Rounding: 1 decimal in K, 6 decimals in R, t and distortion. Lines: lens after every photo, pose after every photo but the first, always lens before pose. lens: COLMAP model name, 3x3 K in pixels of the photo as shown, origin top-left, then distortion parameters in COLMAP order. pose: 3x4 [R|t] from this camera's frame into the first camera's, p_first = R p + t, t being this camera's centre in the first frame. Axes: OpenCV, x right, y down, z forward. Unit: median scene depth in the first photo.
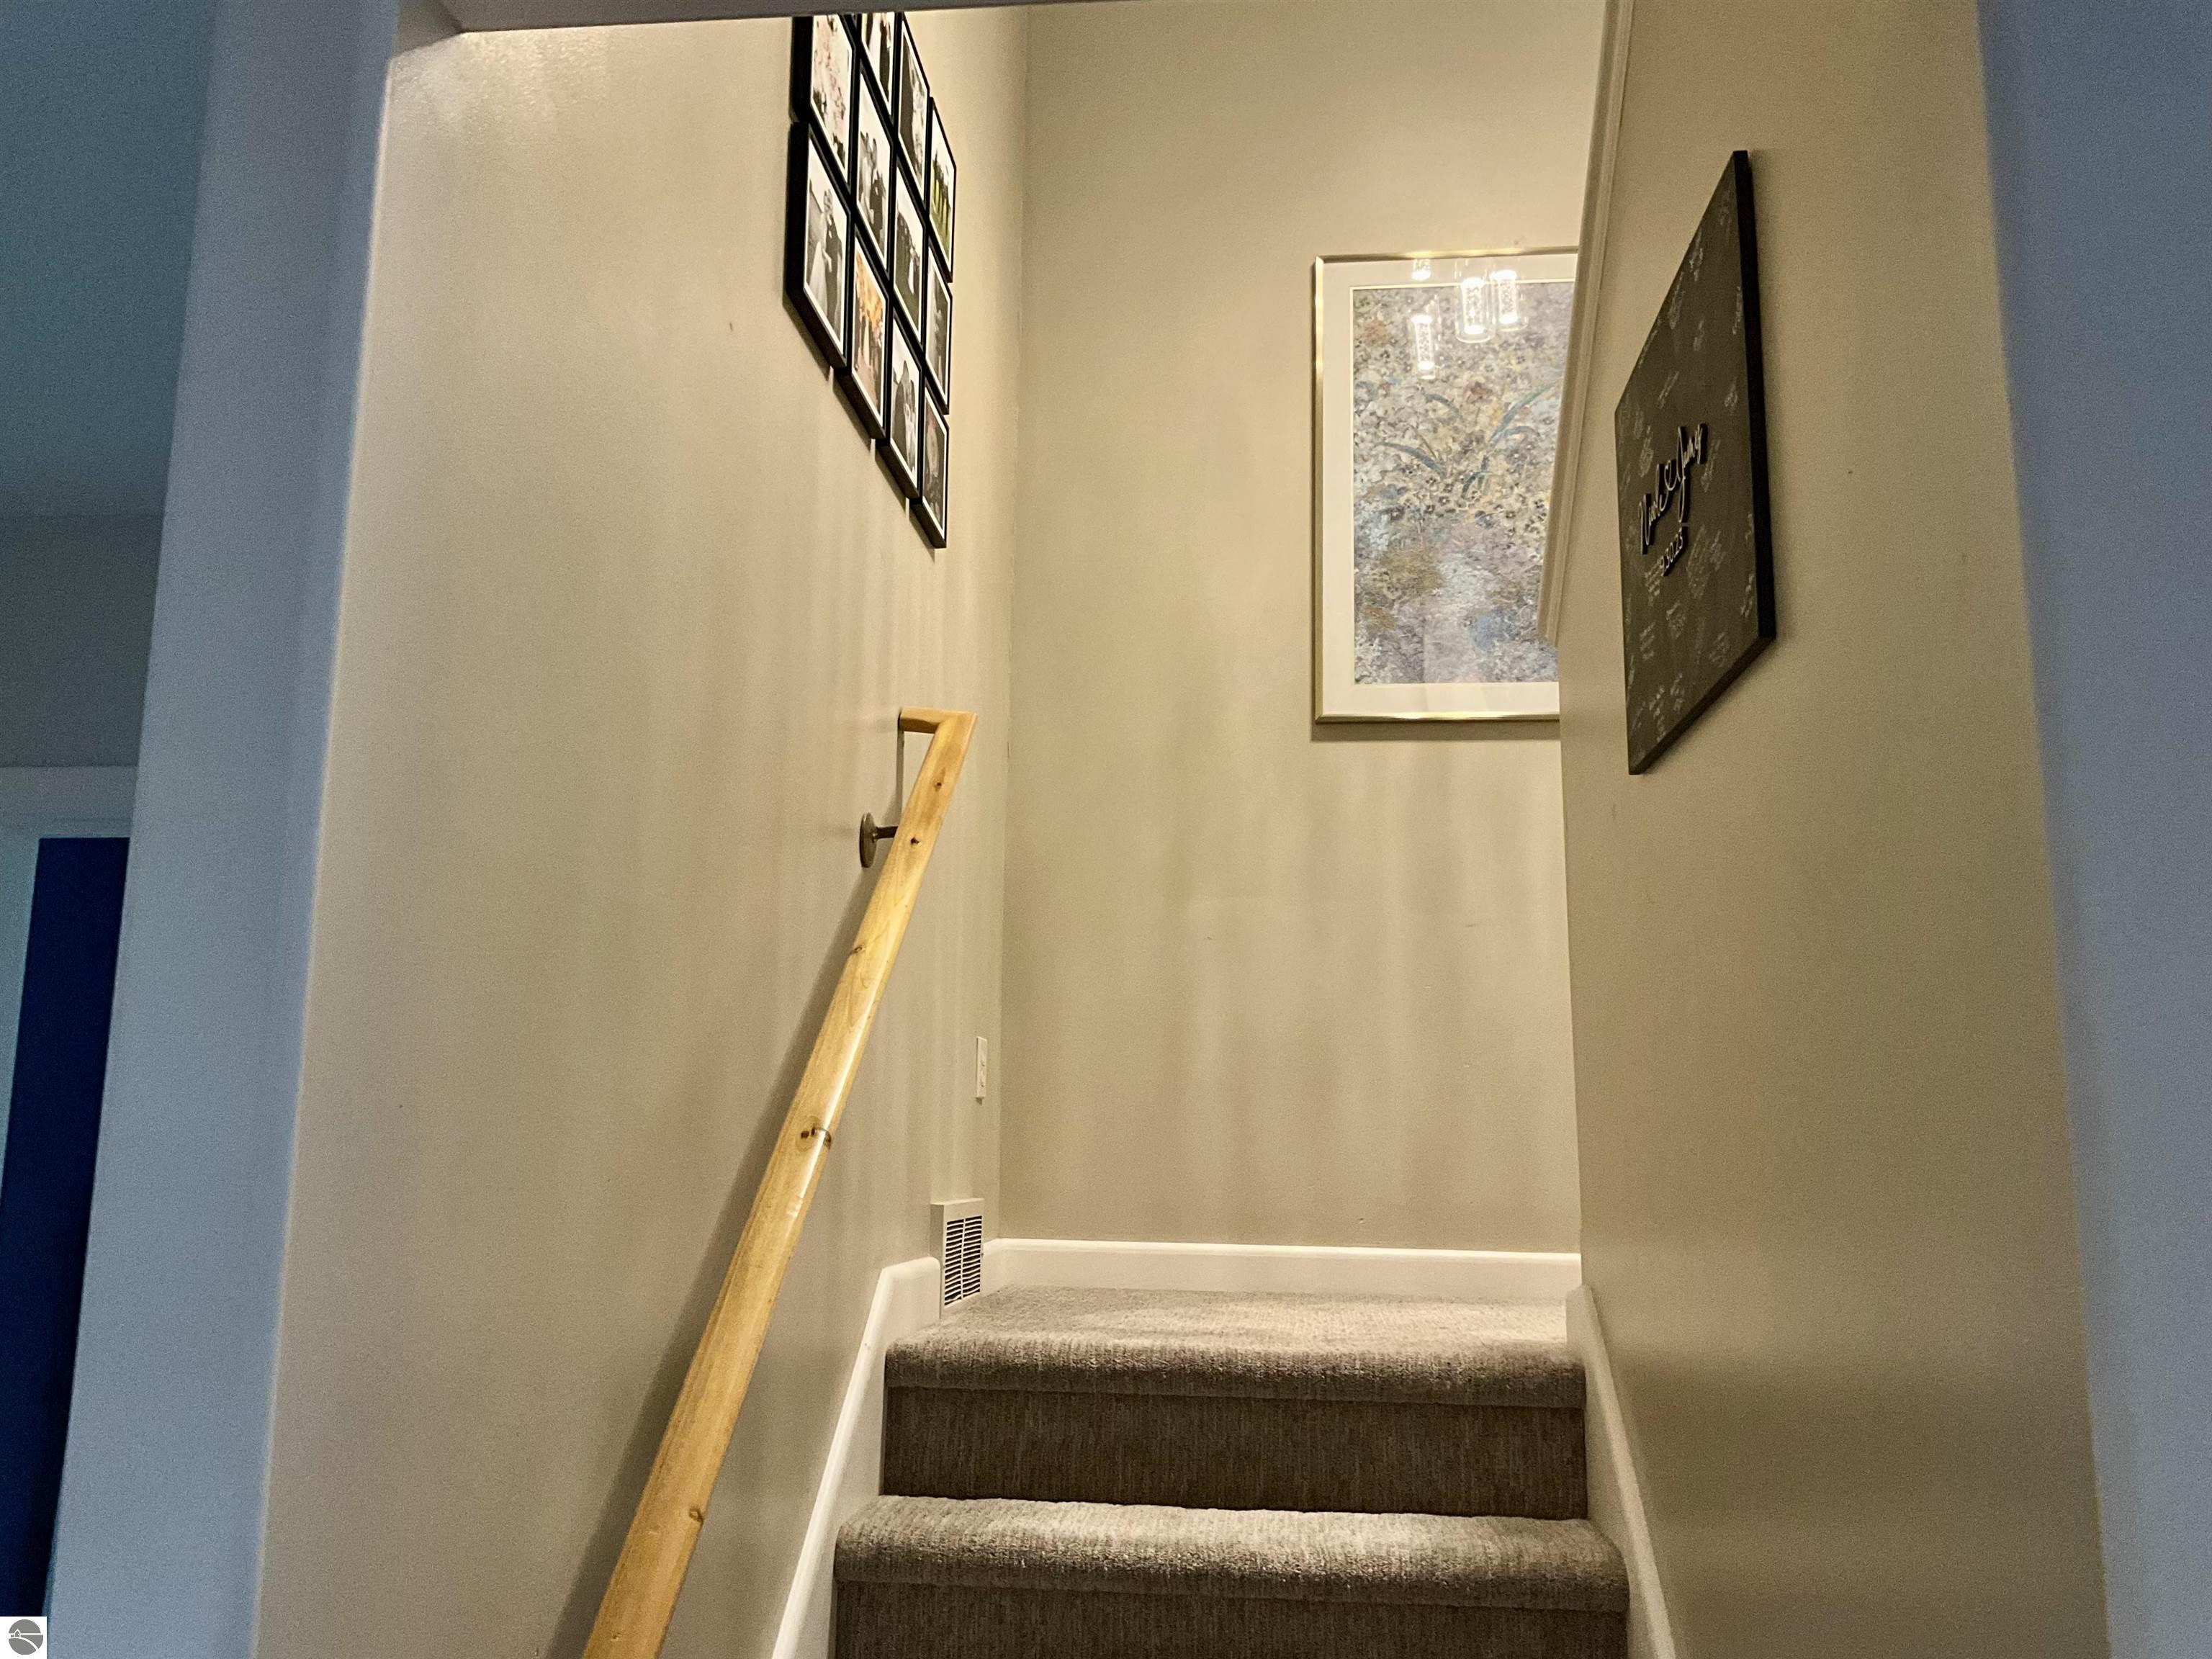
lens RADIAL K [[1831.8, 0, 1102.2], [0, 1831.8, 822.1], [0, 0, 1]] dist [0.118965, -0.245980]
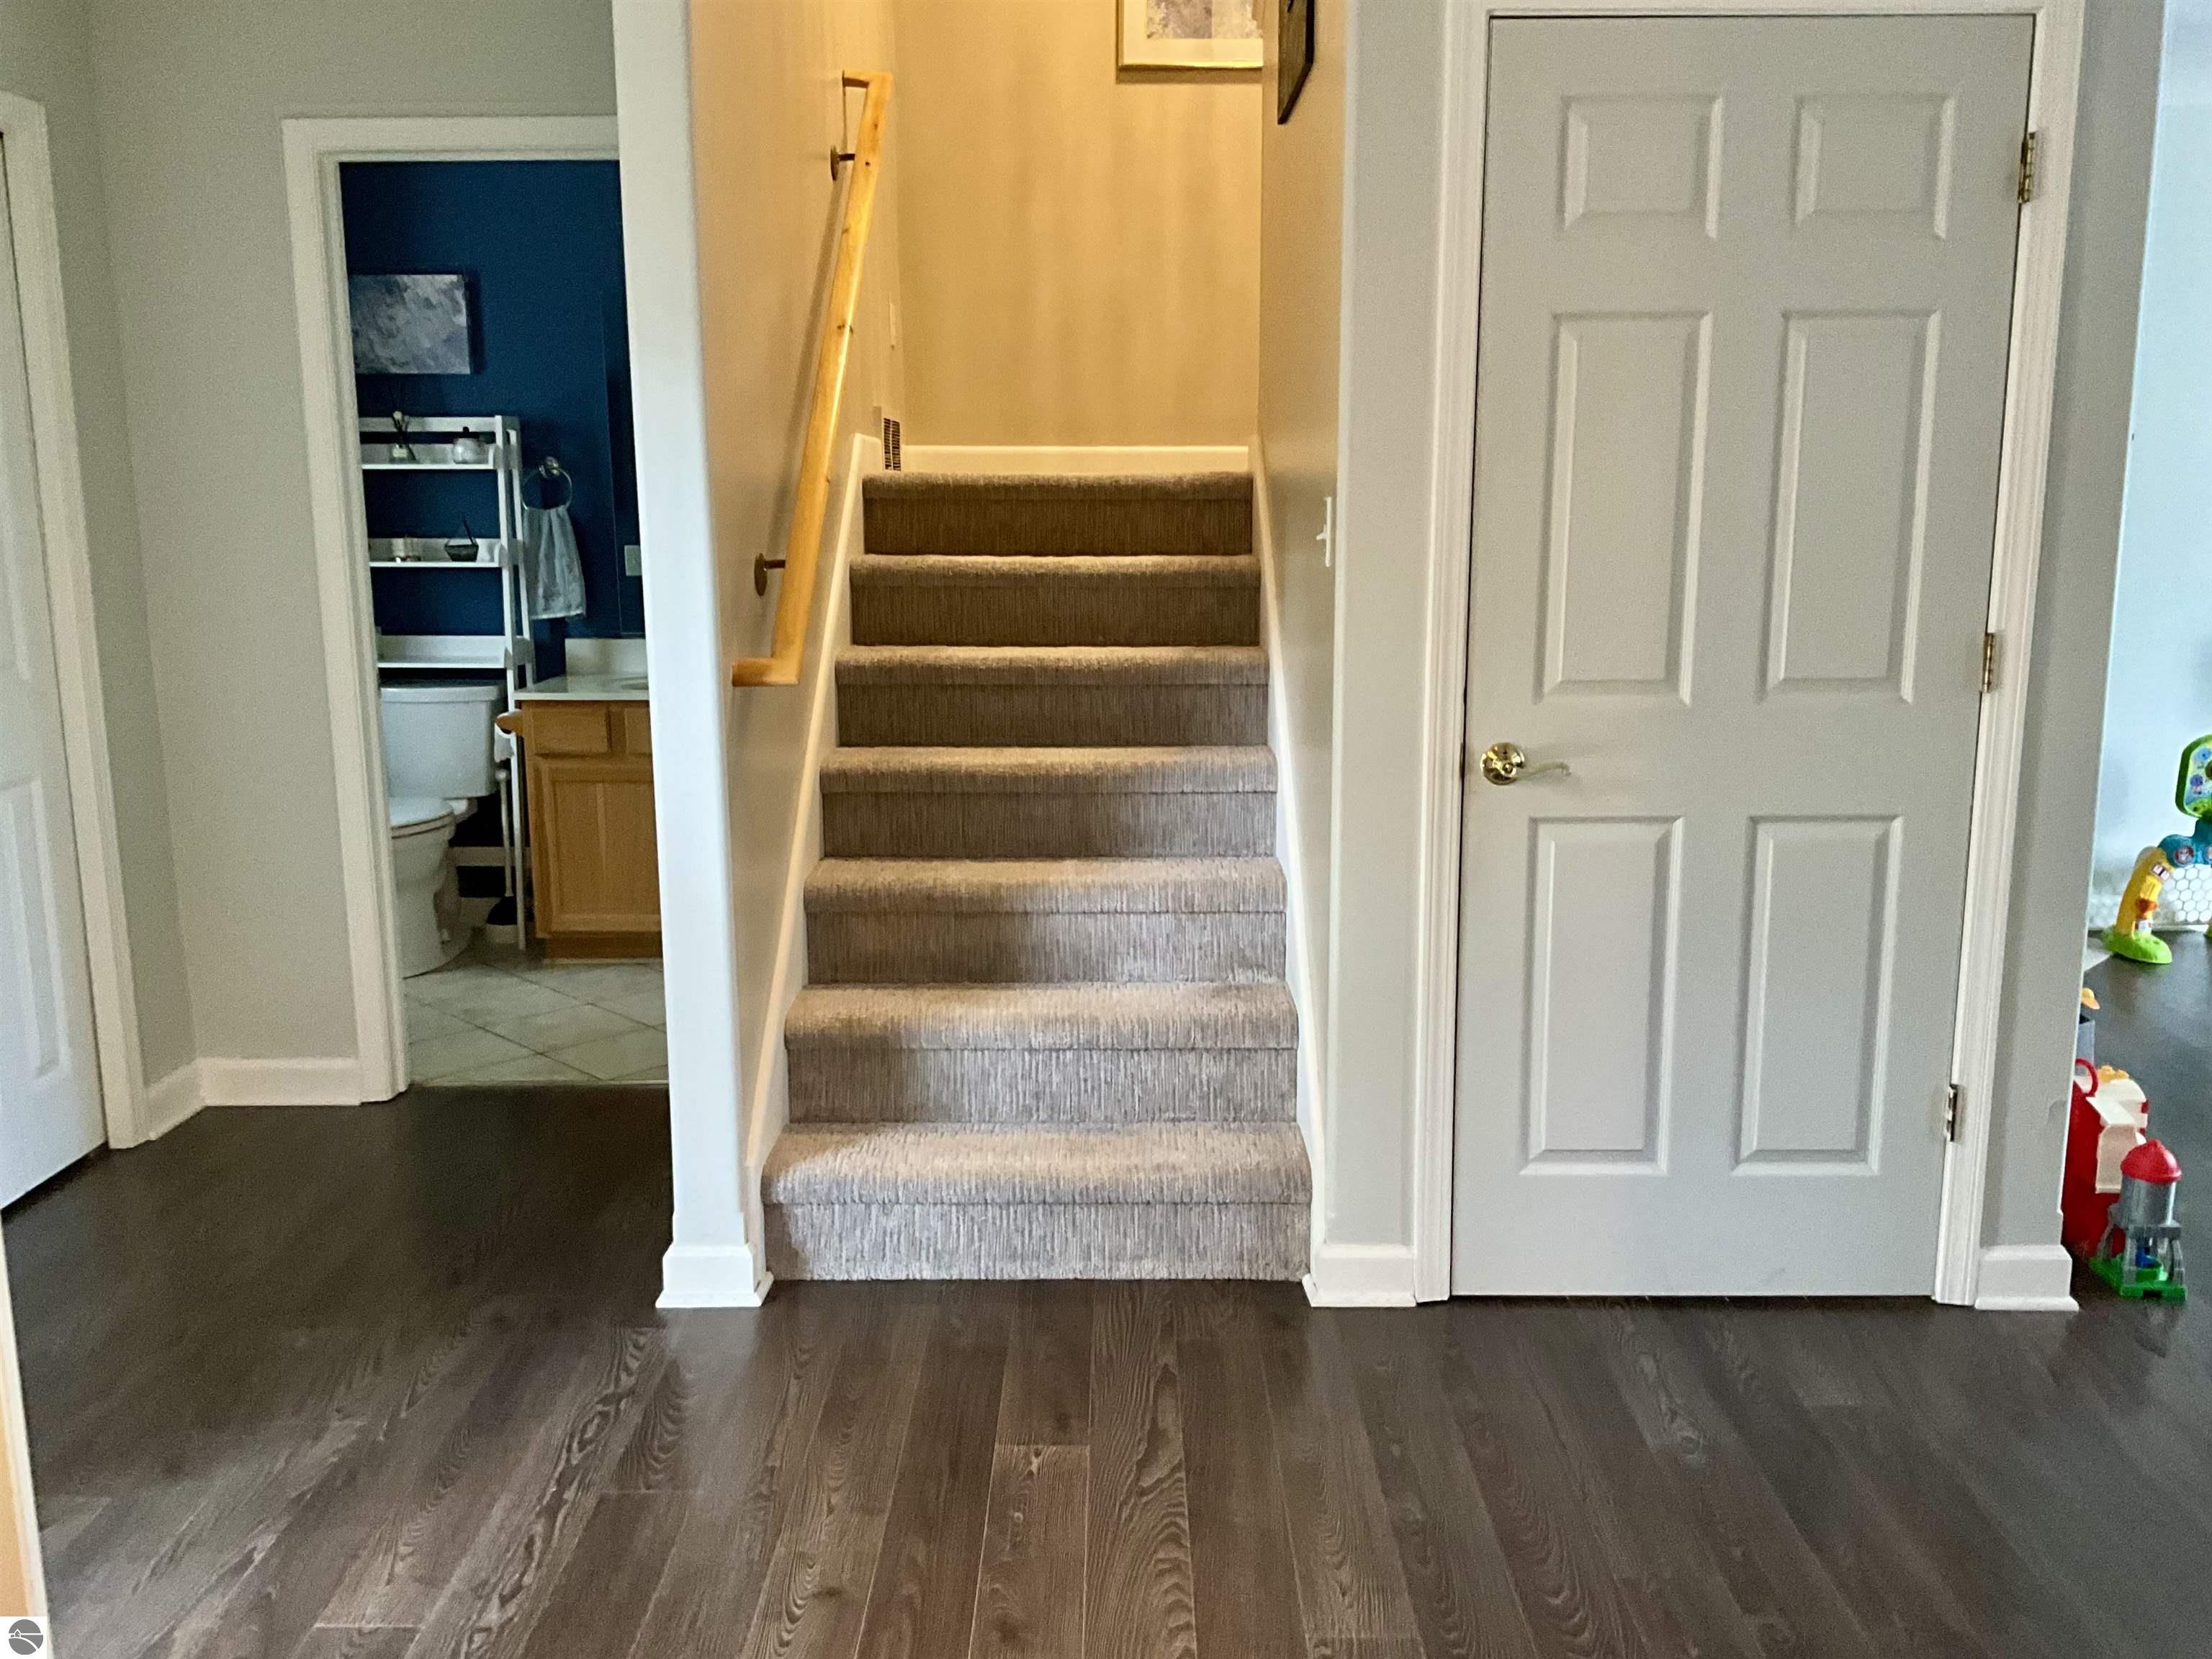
lens RADIAL K [[1831.8, 0, 1102.2], [0, 1831.8, 822.1], [0, 0, 1]] dist [0.118965, -0.245980]
pose [[0.996369, -0.030715, 0.079410, -0.035400], [0.000689, 0.935544, 0.353209, -0.021413], [-0.085140, -0.351872, 0.932168, -0.682278]]
